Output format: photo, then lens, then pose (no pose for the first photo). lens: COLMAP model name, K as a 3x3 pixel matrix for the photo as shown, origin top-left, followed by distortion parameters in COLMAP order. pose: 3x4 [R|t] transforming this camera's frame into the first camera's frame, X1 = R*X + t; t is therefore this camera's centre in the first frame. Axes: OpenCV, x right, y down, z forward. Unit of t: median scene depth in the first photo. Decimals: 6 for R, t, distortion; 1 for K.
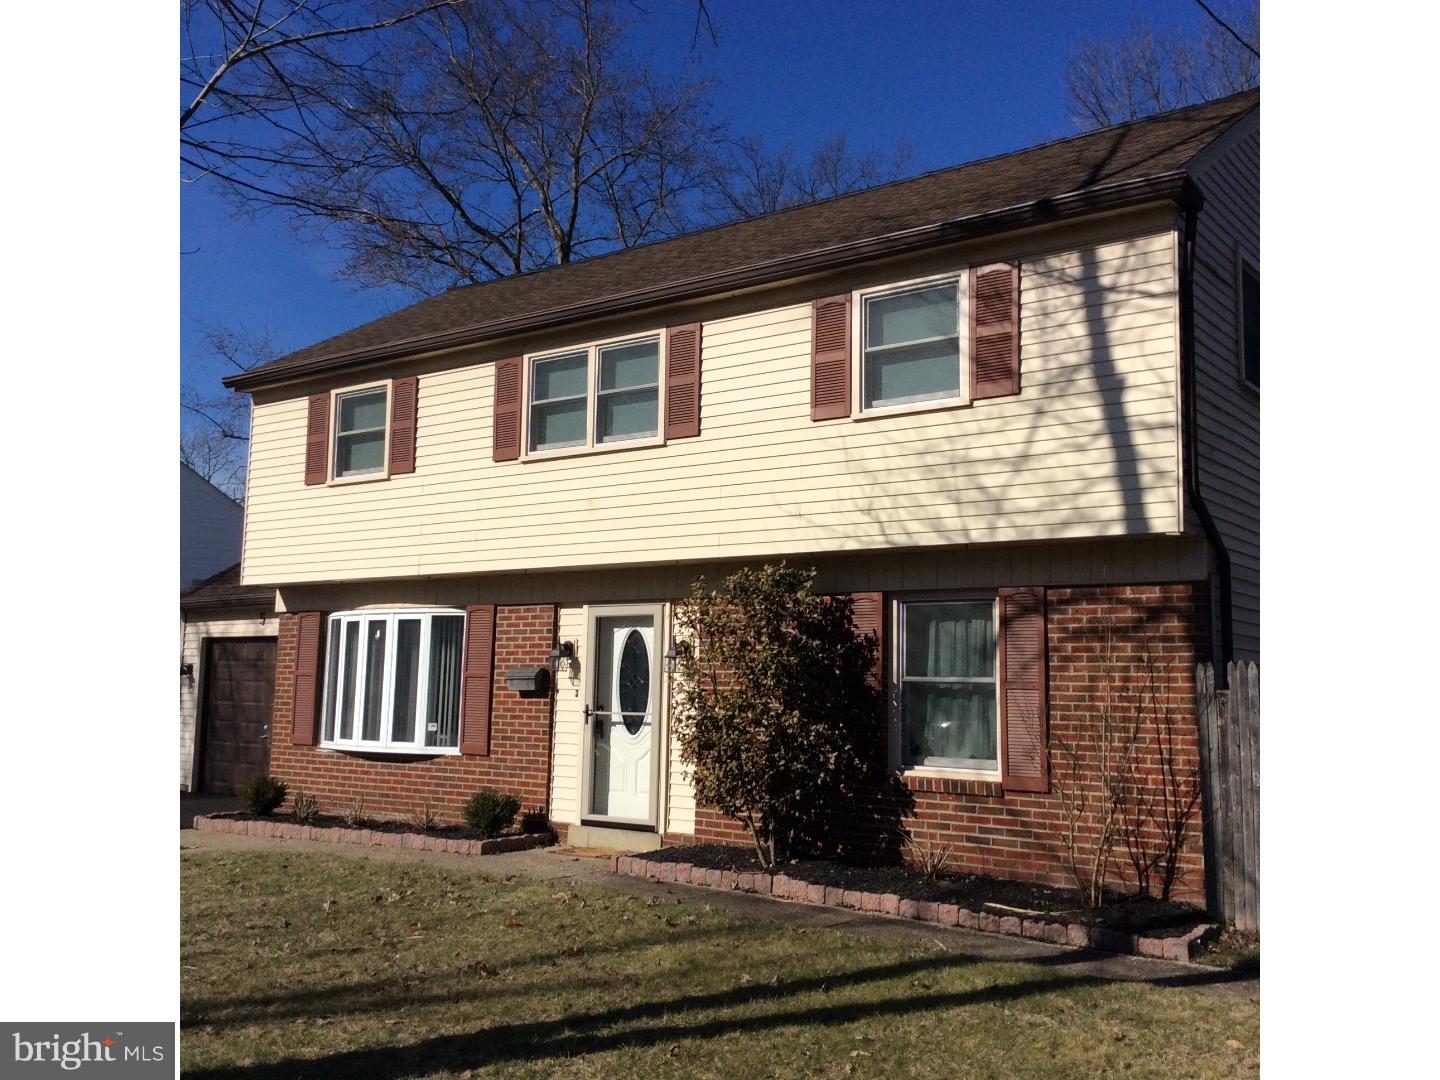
lens RADIAL K [[1317.5, 0, 720.0], [0, 1317.5, 540.0], [0, 0, 1]] dist [0.102175, -0.002049]
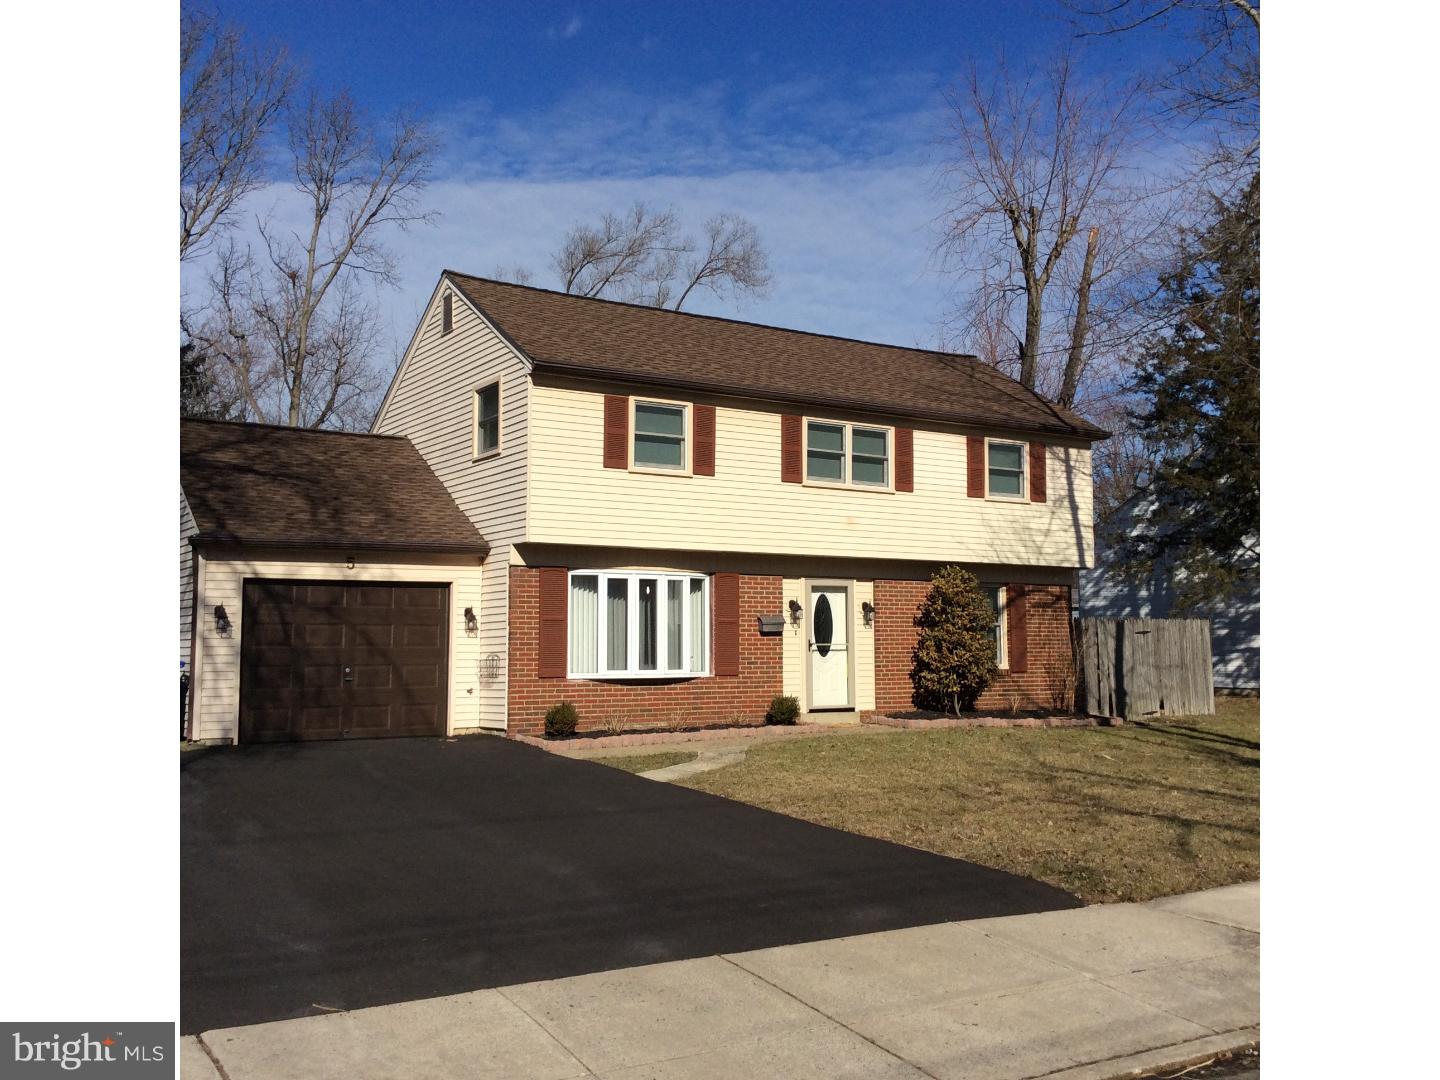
lens RADIAL K [[1317.5, 0, 720.0], [0, 1317.5, 540.0], [0, 0, 1]] dist [0.102175, -0.002049]
pose [[0.343425, 0.052758, 0.937697, -1.820316], [-0.103139, 0.994501, -0.018180, 0.047932], [-0.933500, -0.090470, 0.346978, 0.604384]]
